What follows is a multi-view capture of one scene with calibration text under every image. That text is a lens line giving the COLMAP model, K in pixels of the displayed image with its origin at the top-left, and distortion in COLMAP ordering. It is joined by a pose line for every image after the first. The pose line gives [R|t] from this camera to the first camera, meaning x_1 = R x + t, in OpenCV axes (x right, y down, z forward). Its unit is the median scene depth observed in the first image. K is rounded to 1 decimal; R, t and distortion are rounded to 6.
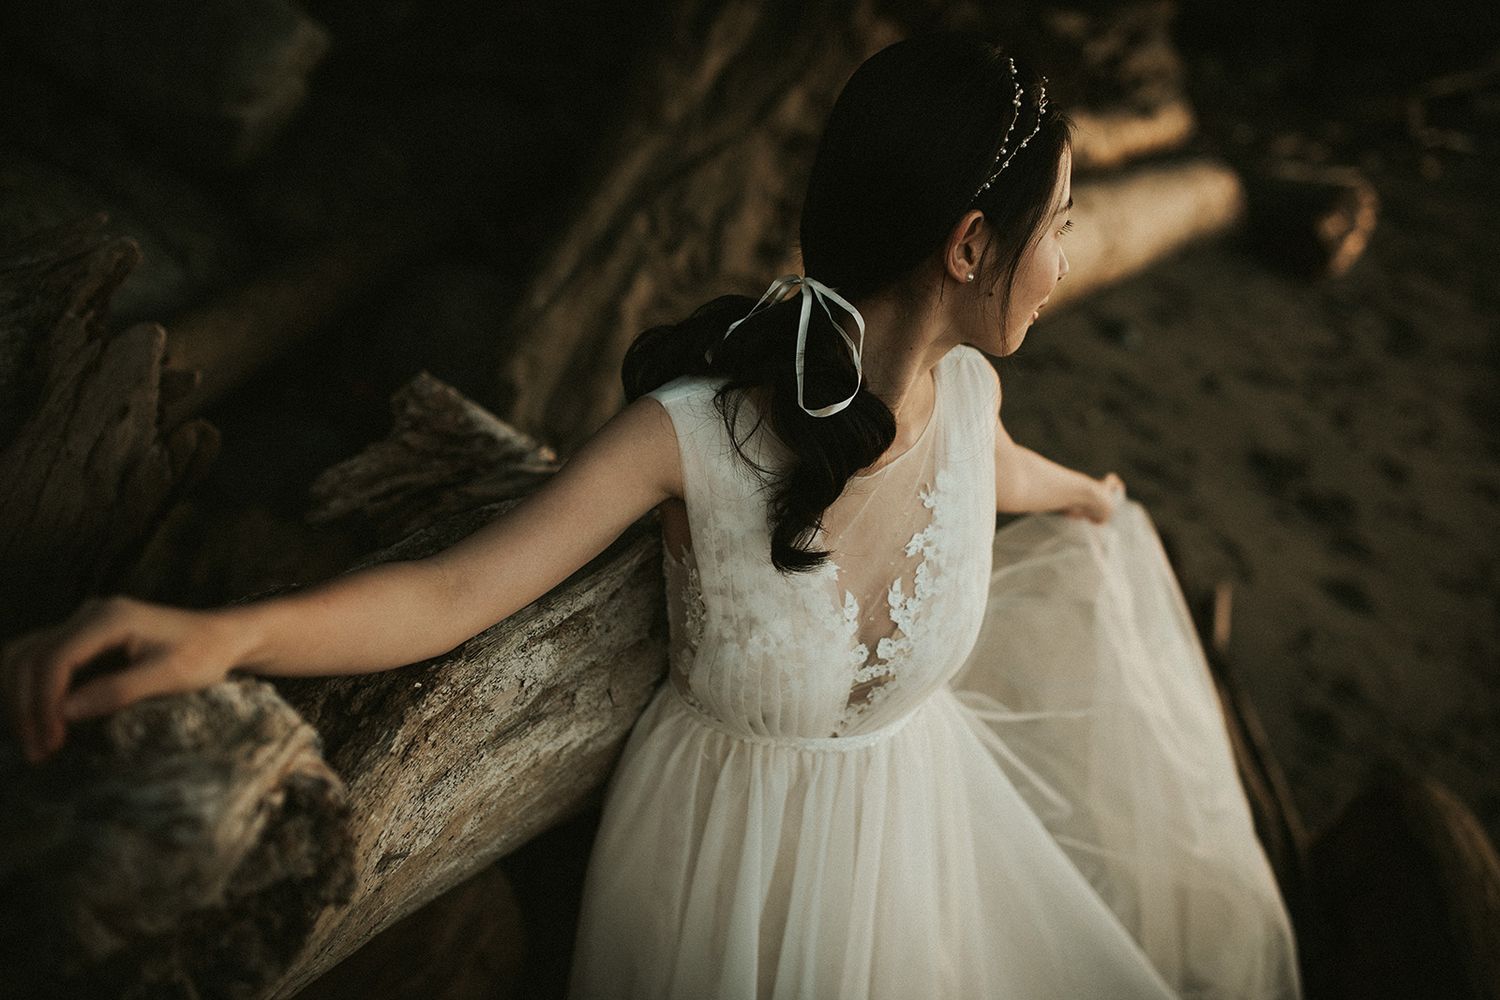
lens RADIAL K [[1471.6, 0, 750.0], [0, 1471.6, 500.0], [0, 0, 1]] dist [-0.062174, 0.101447]
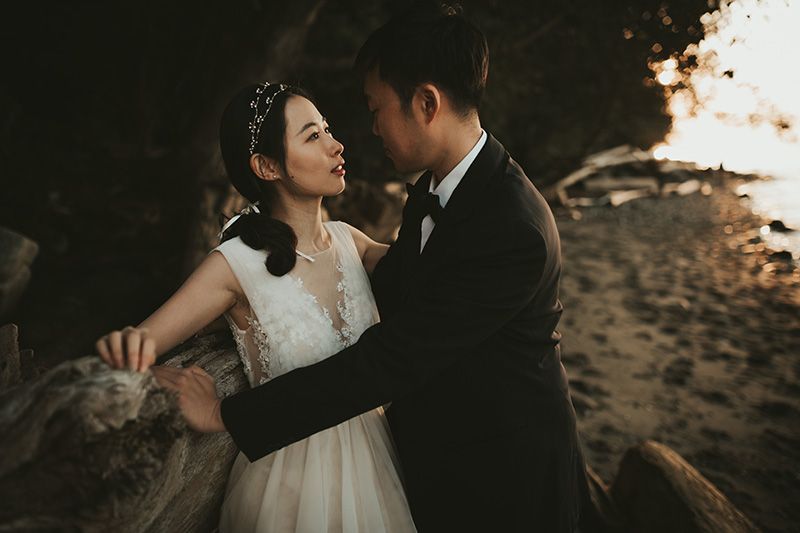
lens RADIAL K [[784.9, 0, 400.0], [0, 784.9, 266.5], [0, 0, 1]] dist [-0.062174, 0.101447]
pose [[0.951790, -0.239376, 0.191820, -0.062459], [0.280079, 0.933196, -0.225169, 0.220964], [-0.125105, 0.268038, 0.955251, -0.192164]]
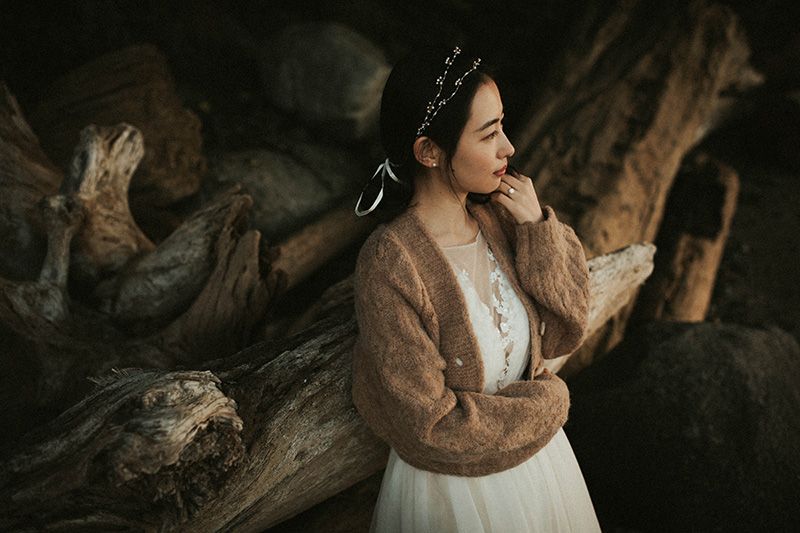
lens RADIAL K [[784.9, 0, 400.0], [0, 784.9, 266.5], [0, 0, 1]] dist [-0.062174, 0.101447]
pose [[0.925095, -0.071579, -0.372929, 0.277923], [0.064008, 0.997415, -0.032661, -0.006098], [0.374303, 0.006344, 0.927285, -0.085263]]
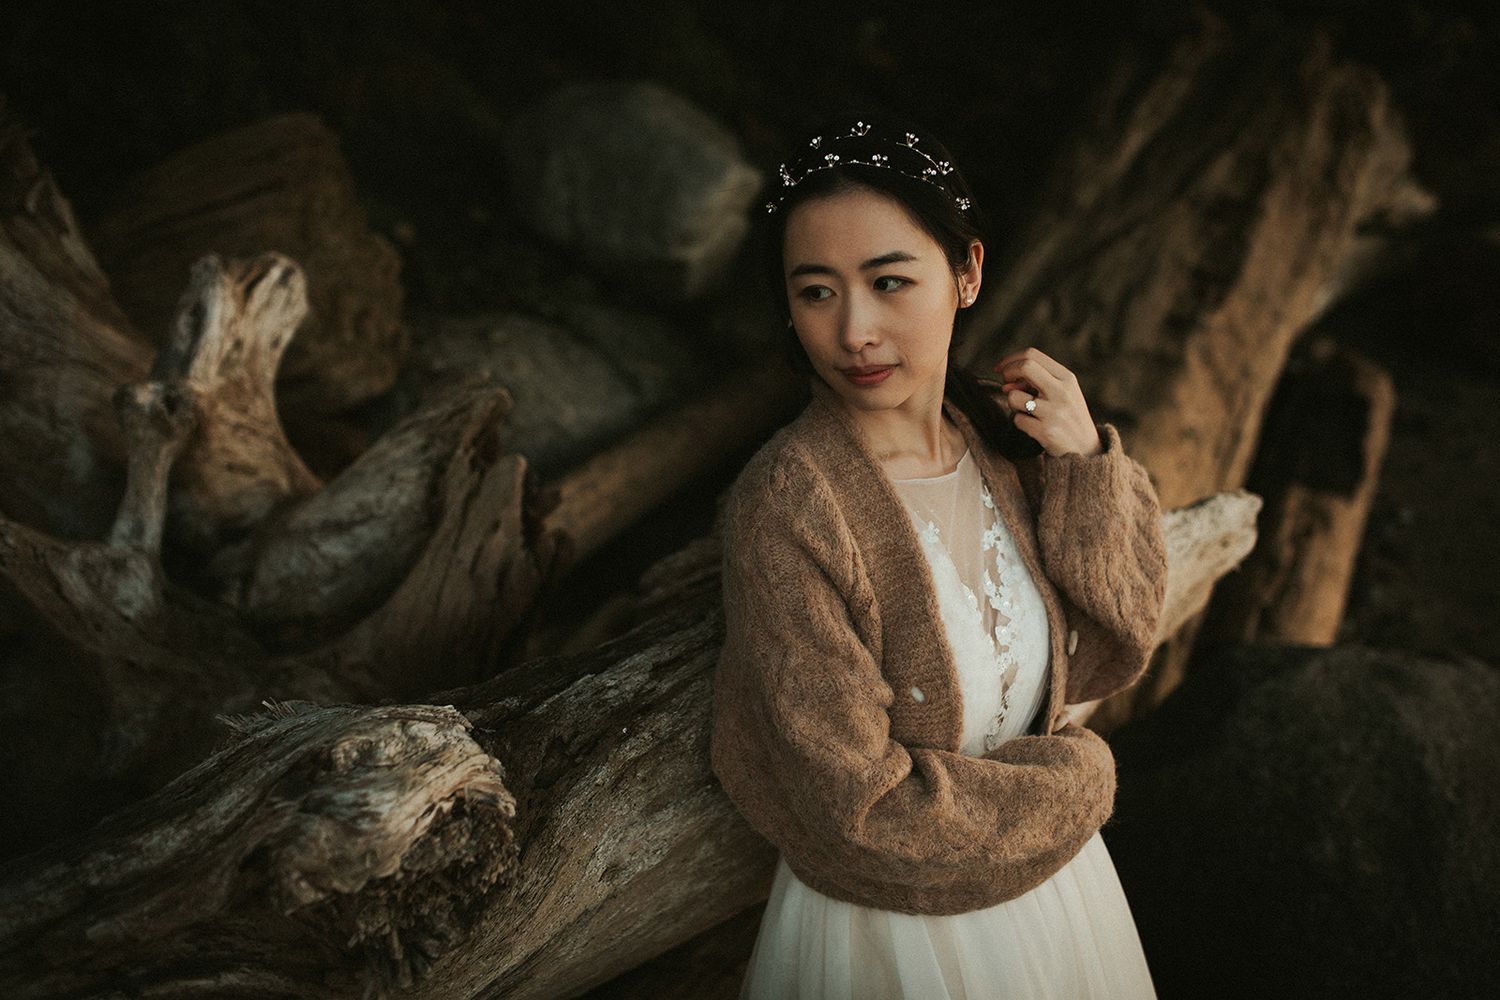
lens RADIAL K [[1471.6, 0, 750.0], [0, 1471.6, 500.0], [0, 0, 1]] dist [-0.062174, 0.101447]
pose [[0.928156, -0.066832, -0.366143, 0.243159], [0.046636, 0.996876, -0.063742, 0.008547], [0.369259, 0.042087, 0.928373, -0.103030]]
